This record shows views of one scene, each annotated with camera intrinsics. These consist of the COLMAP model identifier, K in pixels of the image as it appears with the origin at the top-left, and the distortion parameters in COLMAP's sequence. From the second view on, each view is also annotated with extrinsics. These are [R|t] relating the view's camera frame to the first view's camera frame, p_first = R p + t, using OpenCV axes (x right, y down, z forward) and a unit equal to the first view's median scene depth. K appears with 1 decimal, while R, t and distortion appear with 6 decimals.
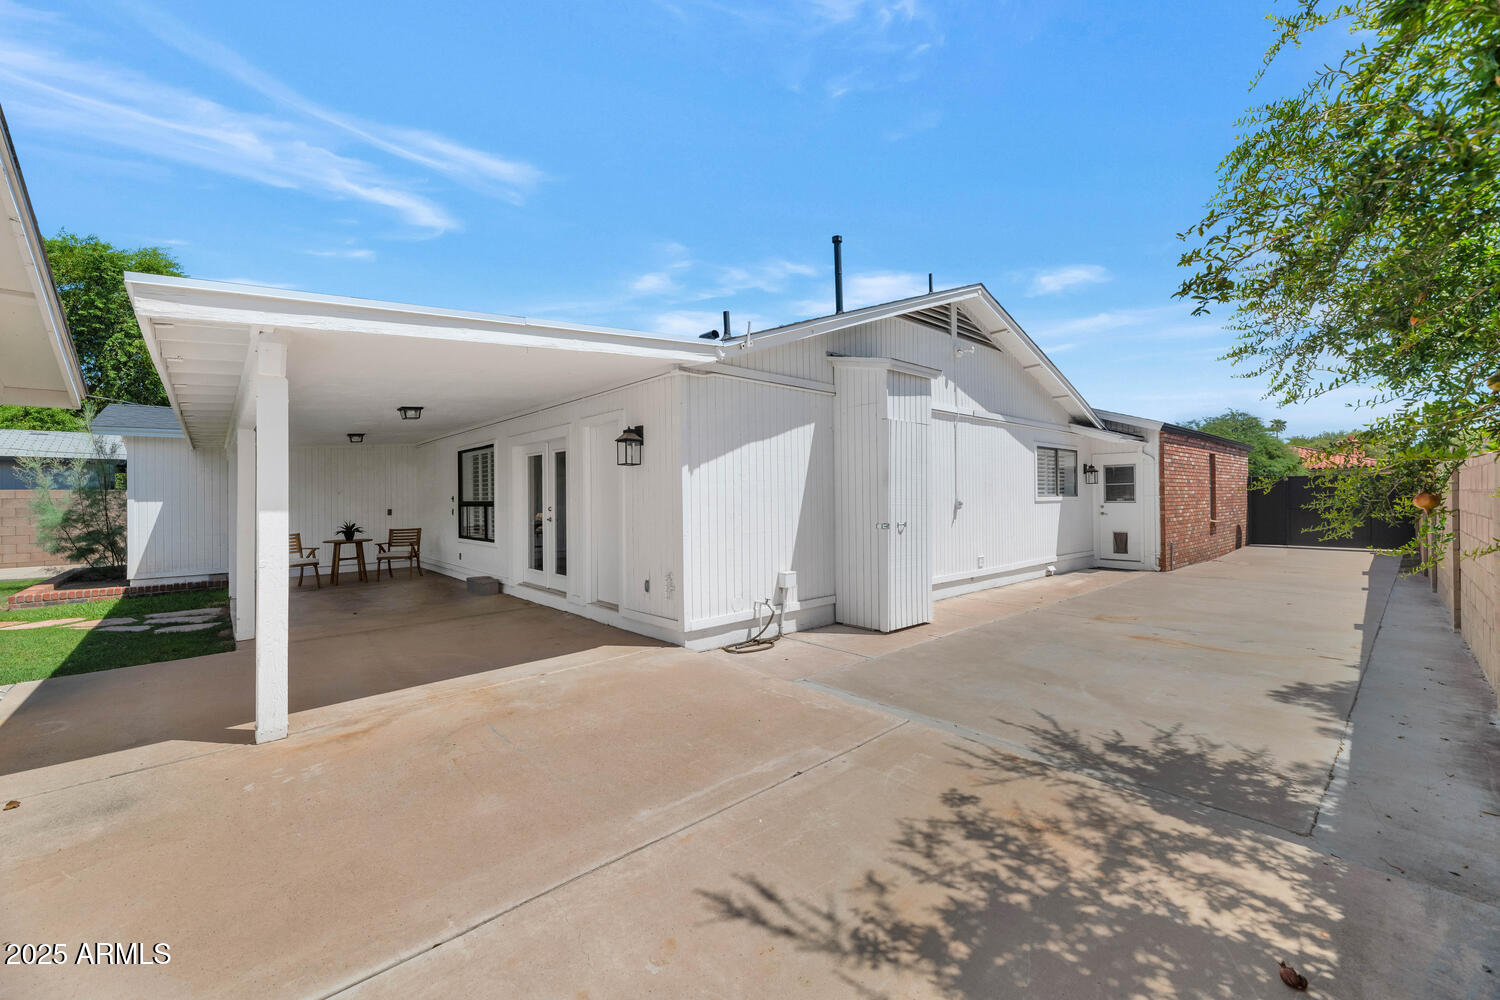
lens RADIAL K [[604.8, 0, 750.0], [0, 604.8, 500.0], [0, 0, 1]] dist [-0.000068, -0.000007]
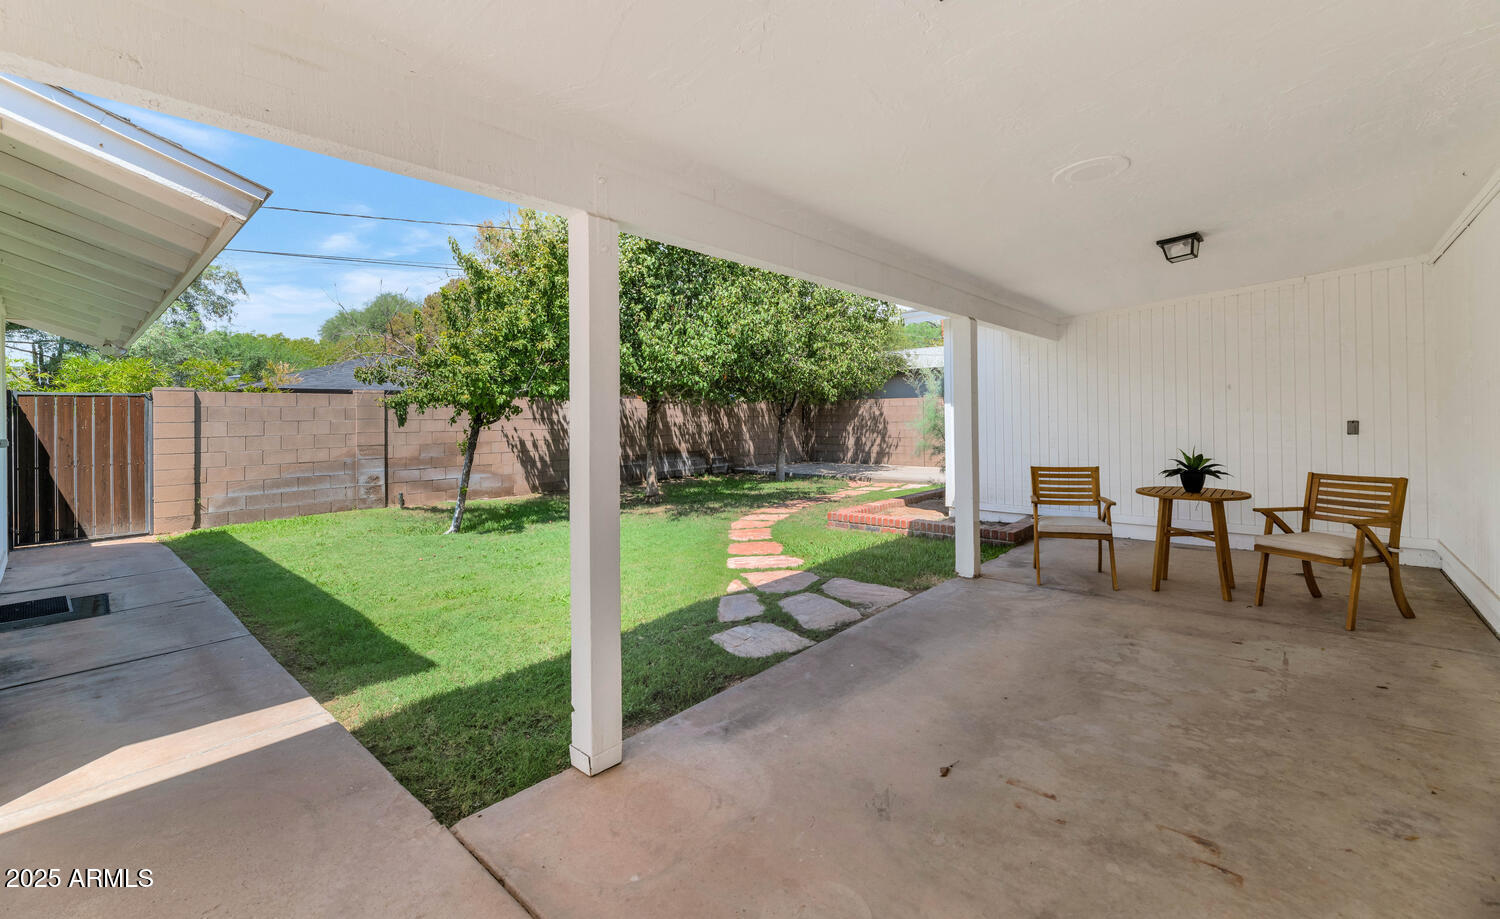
lens RADIAL K [[616.1, 0, 749.2], [0, 616.1, 414.3], [0, 0, 1]] dist [0.000283, 0.000016]
pose [[0.112545, 0.005611, -0.993631, -0.255322], [0.007067, 0.999954, 0.006447, 0.005411], [0.993621, -0.007748, 0.112501, 0.627751]]
